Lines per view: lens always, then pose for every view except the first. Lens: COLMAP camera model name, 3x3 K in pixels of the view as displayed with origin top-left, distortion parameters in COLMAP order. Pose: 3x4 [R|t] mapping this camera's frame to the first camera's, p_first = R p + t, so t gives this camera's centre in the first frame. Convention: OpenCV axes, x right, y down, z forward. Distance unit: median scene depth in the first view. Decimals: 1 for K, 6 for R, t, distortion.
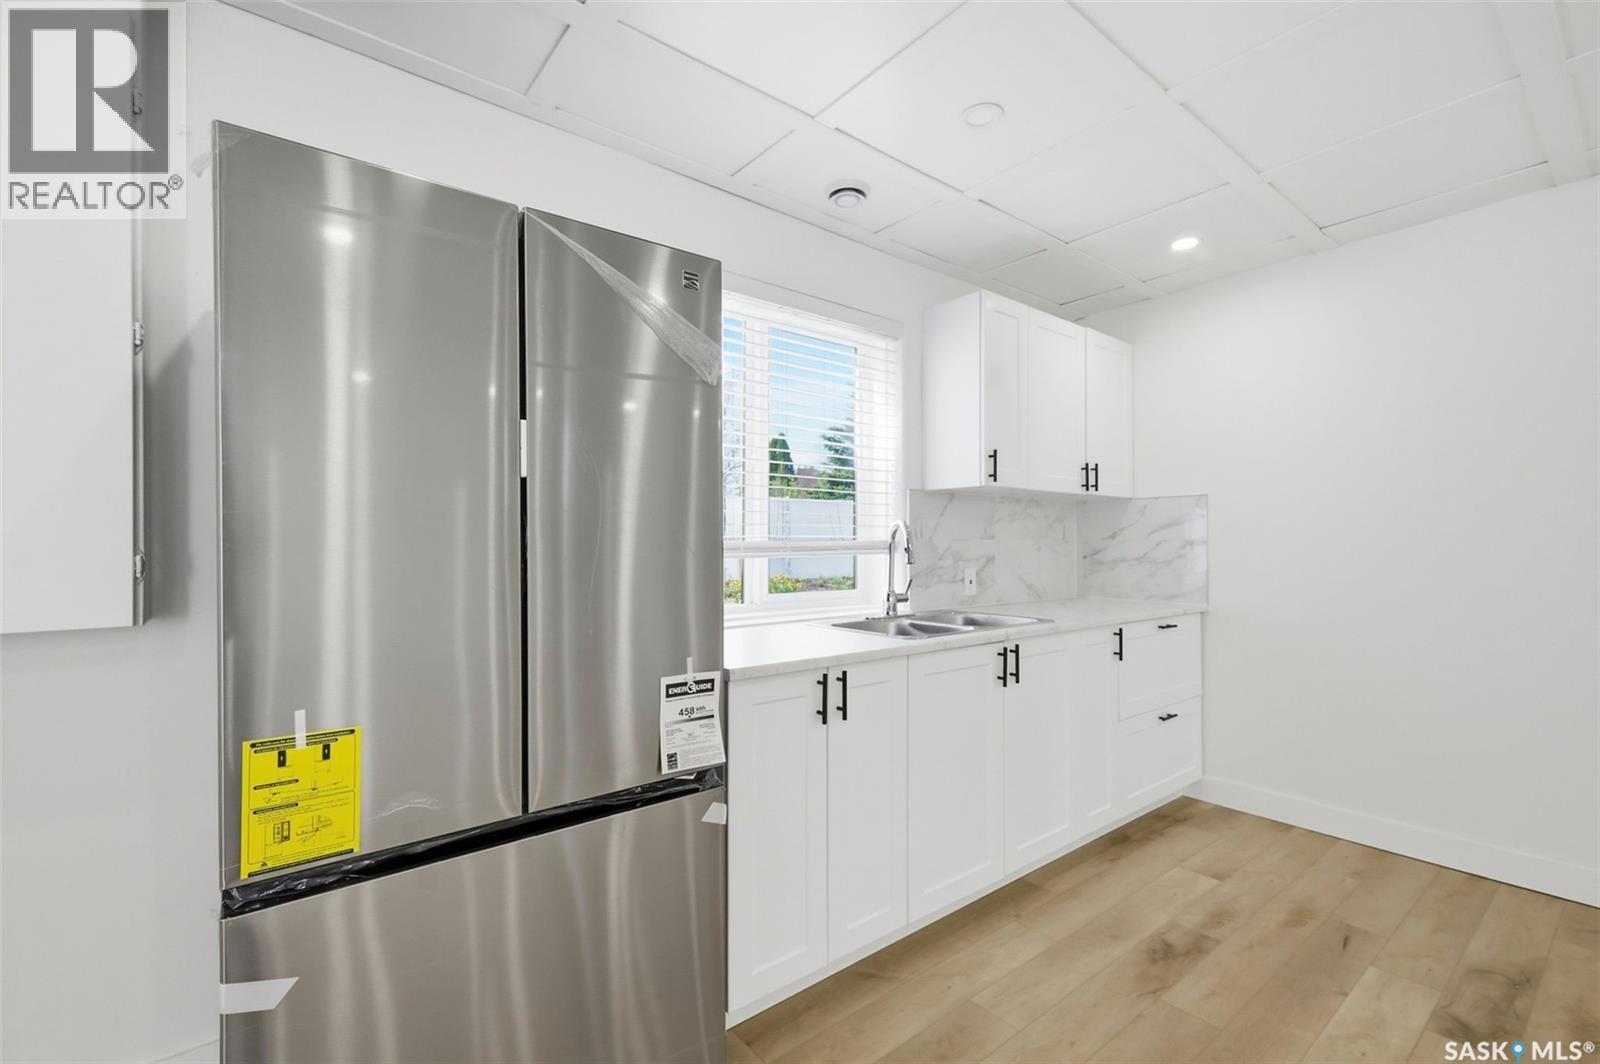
lens RADIAL K [[703.0, 0, 800.0], [0, 703.0, 532.0], [0, 0, 1]] dist [0.013965, 0.000538]
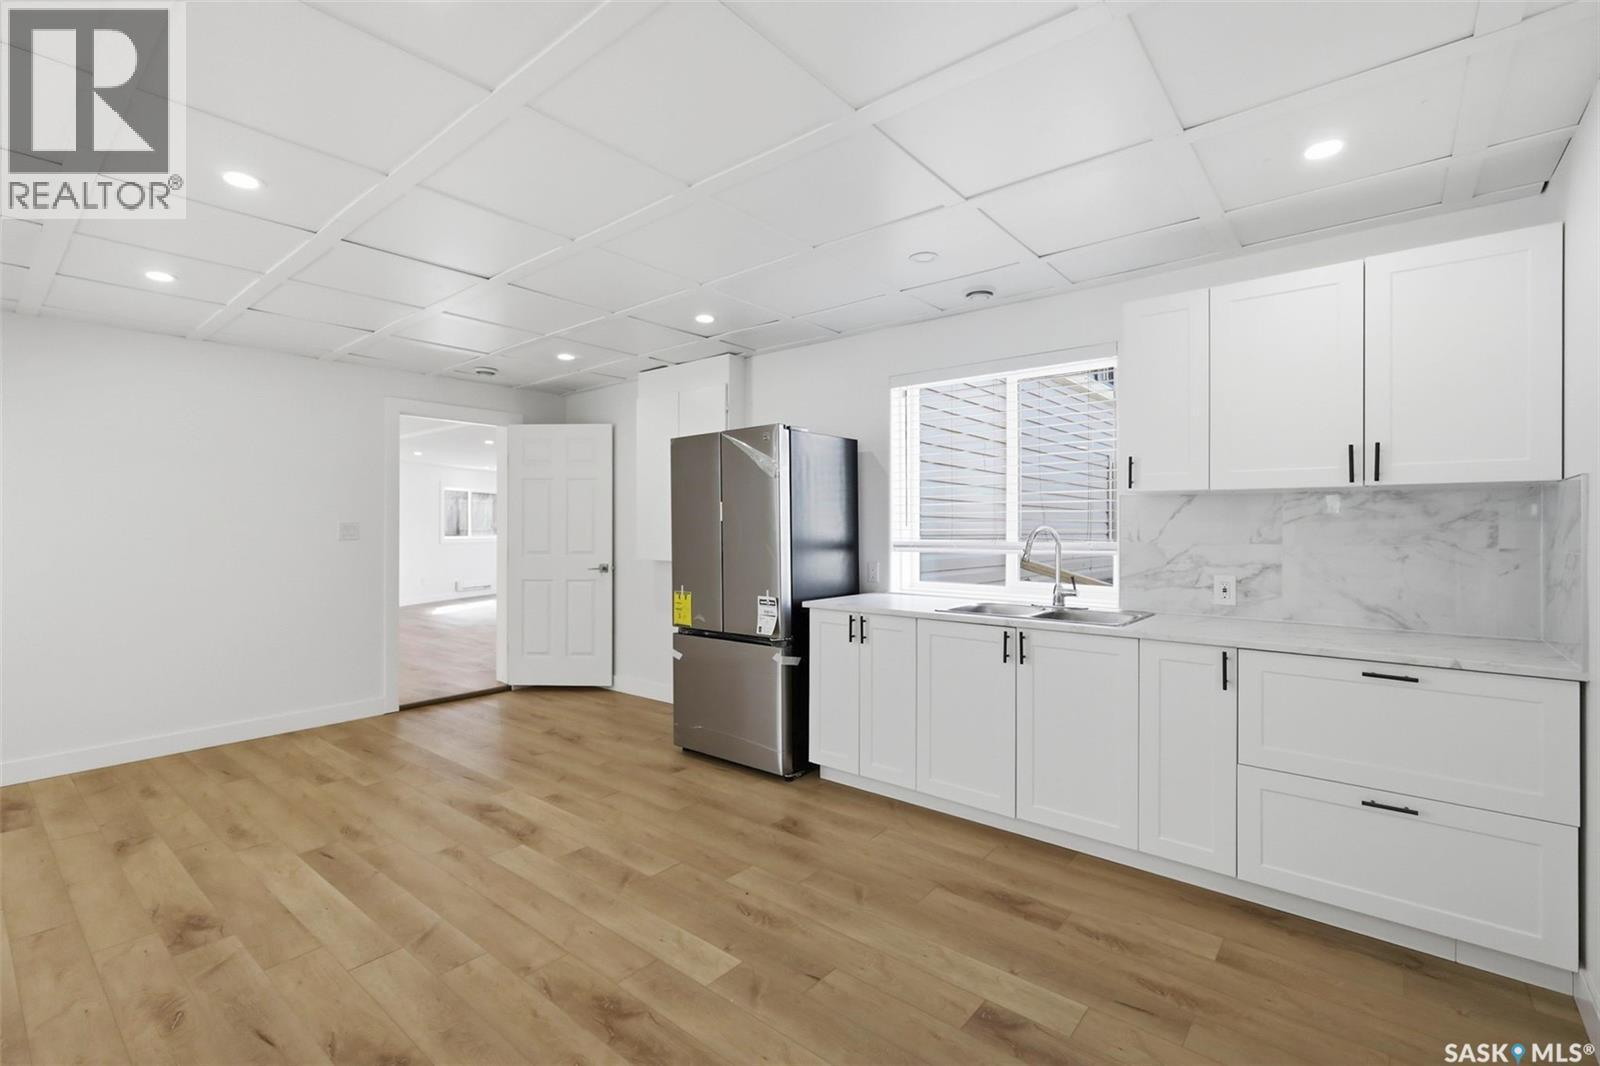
lens RADIAL K [[703.0, 0, 800.0], [0, 703.0, 533.0], [0, 0, 1]] dist [0.013965, 0.000538]
pose [[0.203335, 0.008485, -0.979072, 1.588320], [0.014188, 0.999832, 0.011612, -0.032893], [0.979006, -0.016252, 0.203181, 0.435617]]
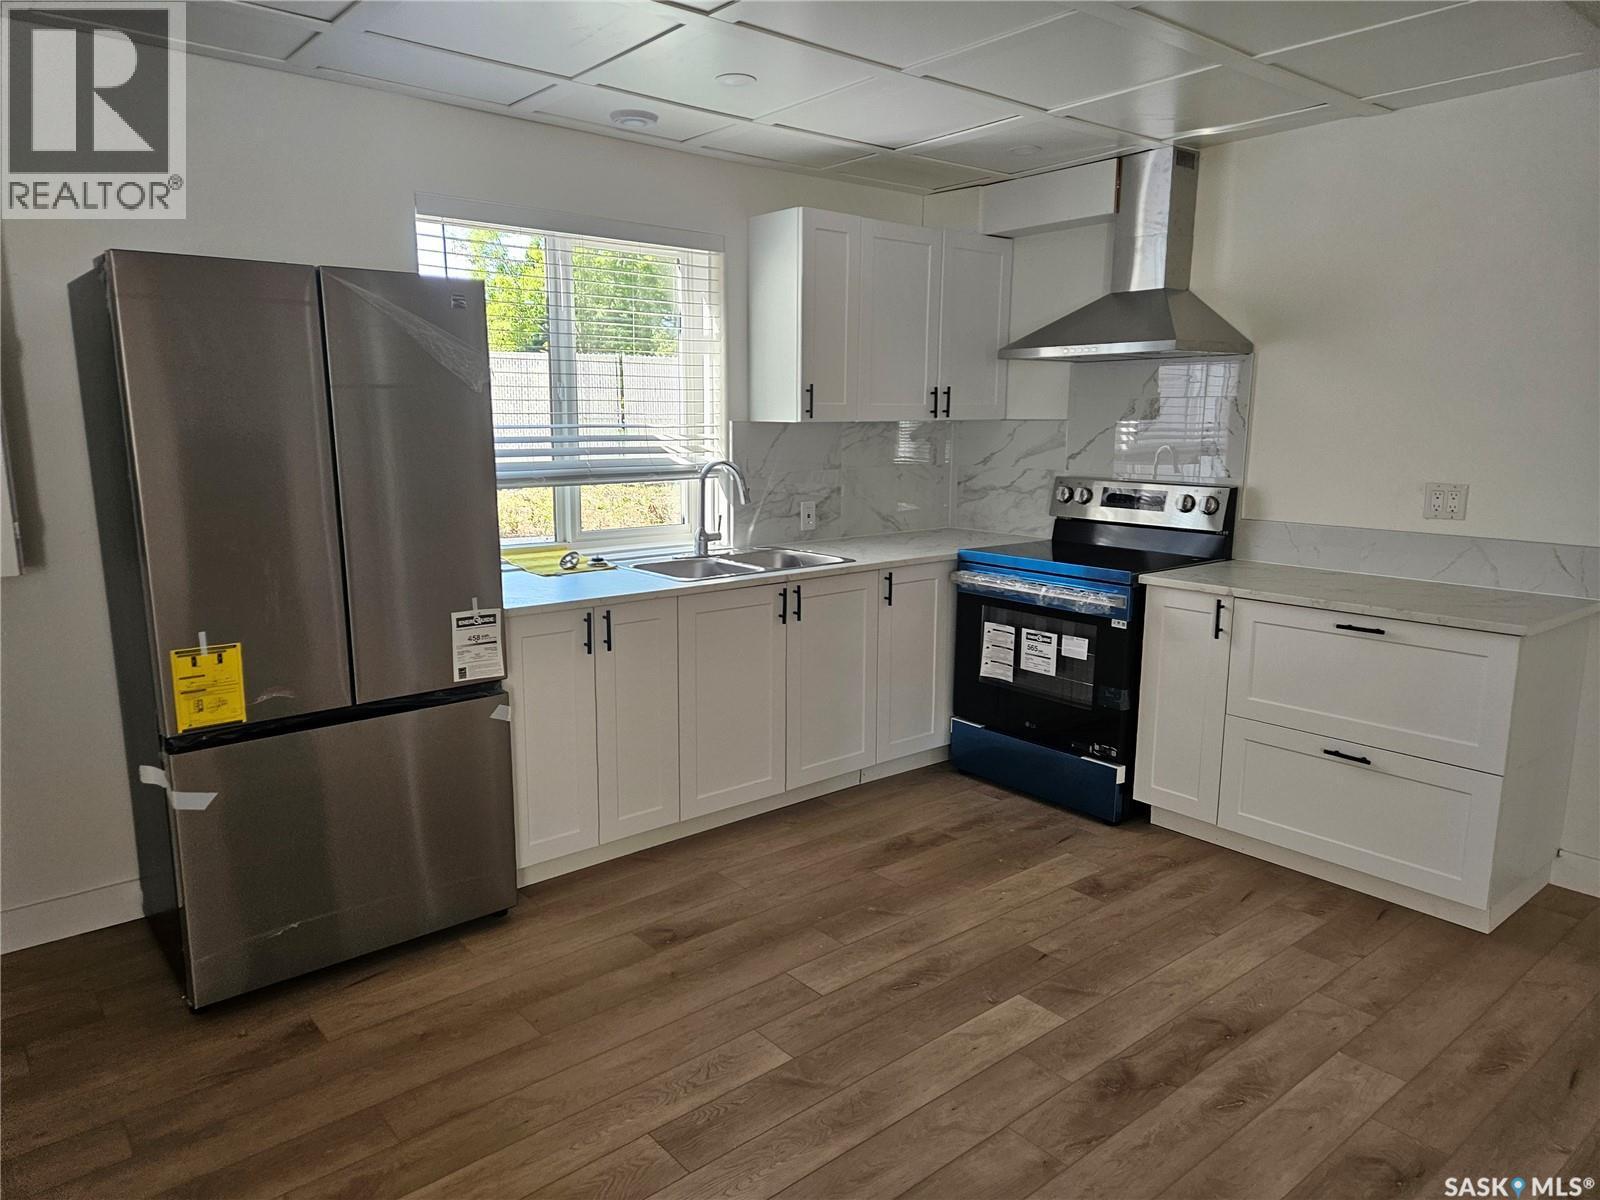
lens RADIAL K [[1077.2, 0, 749.4], [0, 1077.2, 602.0], [0, 0, 1]] dist [0.130811, -0.127297]
pose [[0.999978, 0.001015, 0.006568, 0.239826], [-0.002227, 0.982309, 0.187252, -0.134226], [-0.006261, -0.187263, 0.982290, -0.687569]]
